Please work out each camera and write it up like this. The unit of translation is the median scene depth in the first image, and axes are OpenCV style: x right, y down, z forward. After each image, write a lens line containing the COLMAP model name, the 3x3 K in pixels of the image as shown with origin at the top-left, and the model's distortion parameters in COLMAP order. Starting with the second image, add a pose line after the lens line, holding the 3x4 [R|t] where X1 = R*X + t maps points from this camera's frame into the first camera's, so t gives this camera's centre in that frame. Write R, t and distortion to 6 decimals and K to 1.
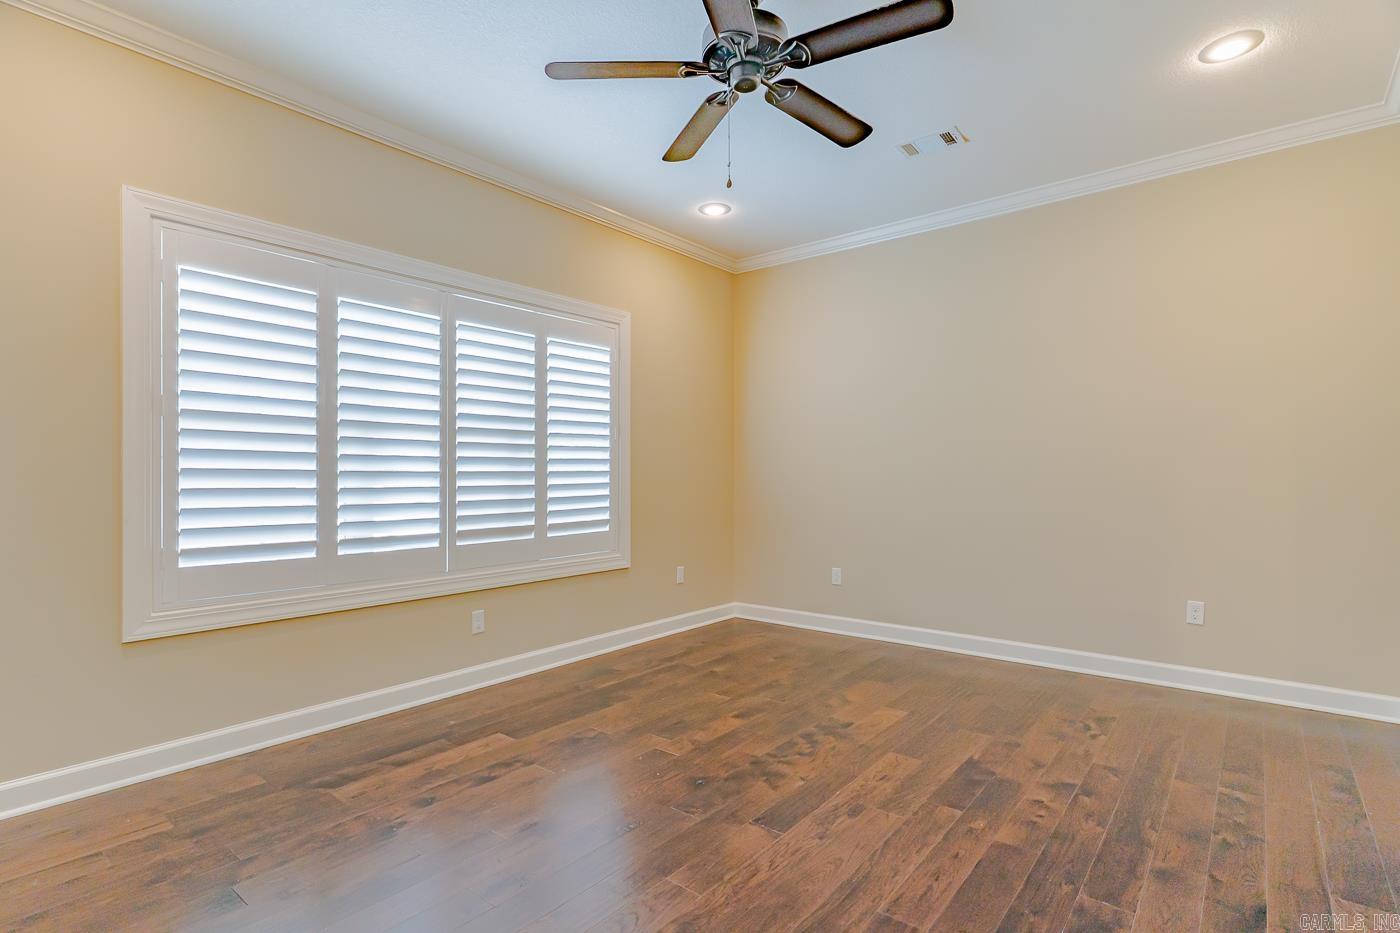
lens RADIAL K [[669.9, 0, 698.4], [0, 669.9, 469.7], [0, 0, 1]] dist [0.001301, 0.000053]
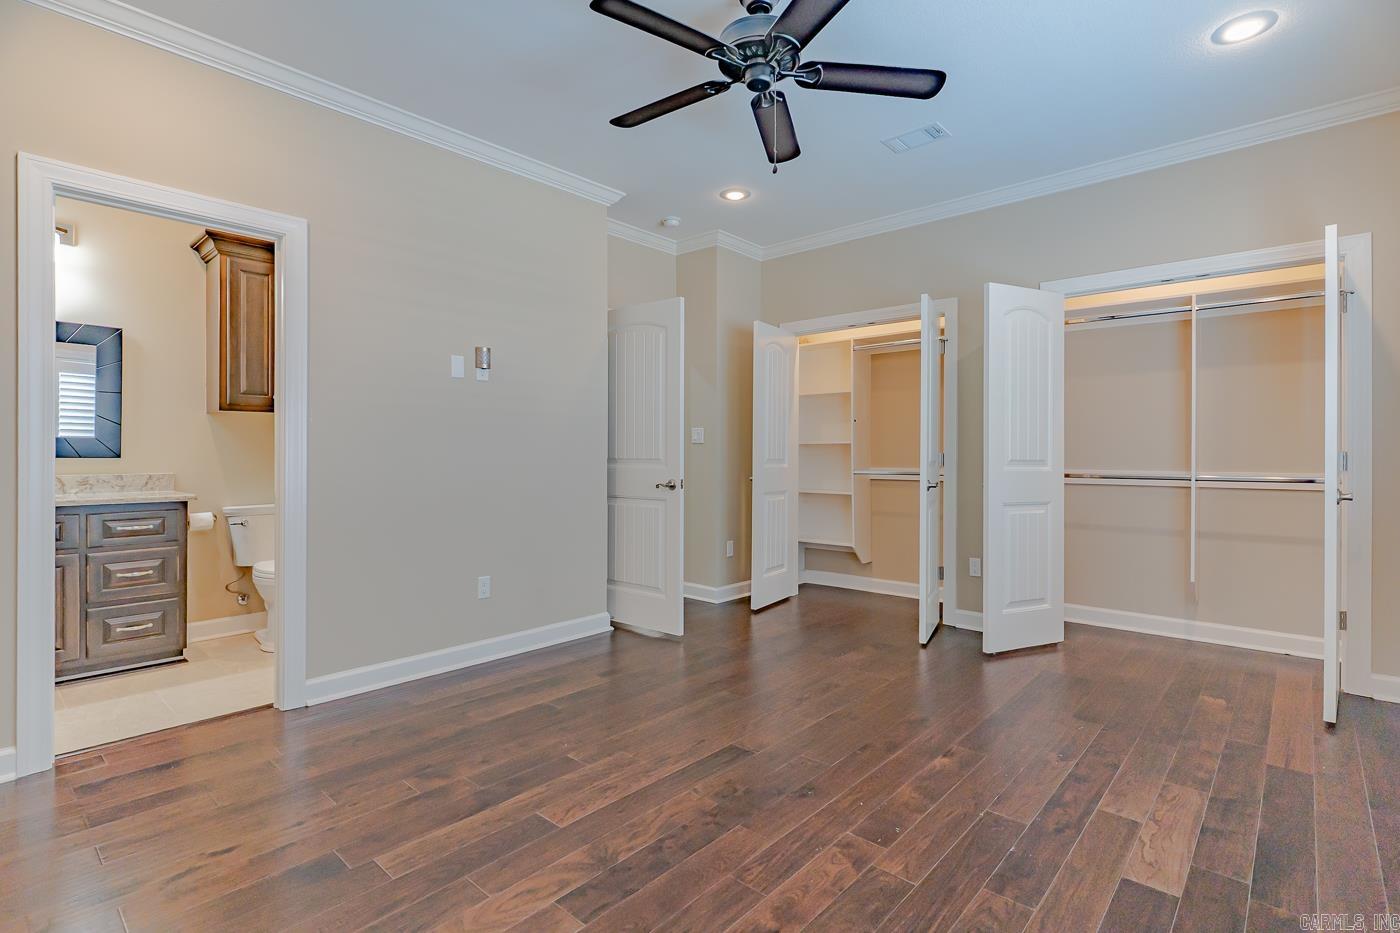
lens RADIAL K [[675.0, 0, 699.1], [0, 675.0, 457.7], [0, 0, 1]] dist [0.004560, 0.000664]
pose [[-0.999155, 0.001333, 0.041079, 0.110702], [0.001177, 0.999992, -0.003825, 0.015878], [-0.041084, -0.003773, -0.999149, 1.868054]]
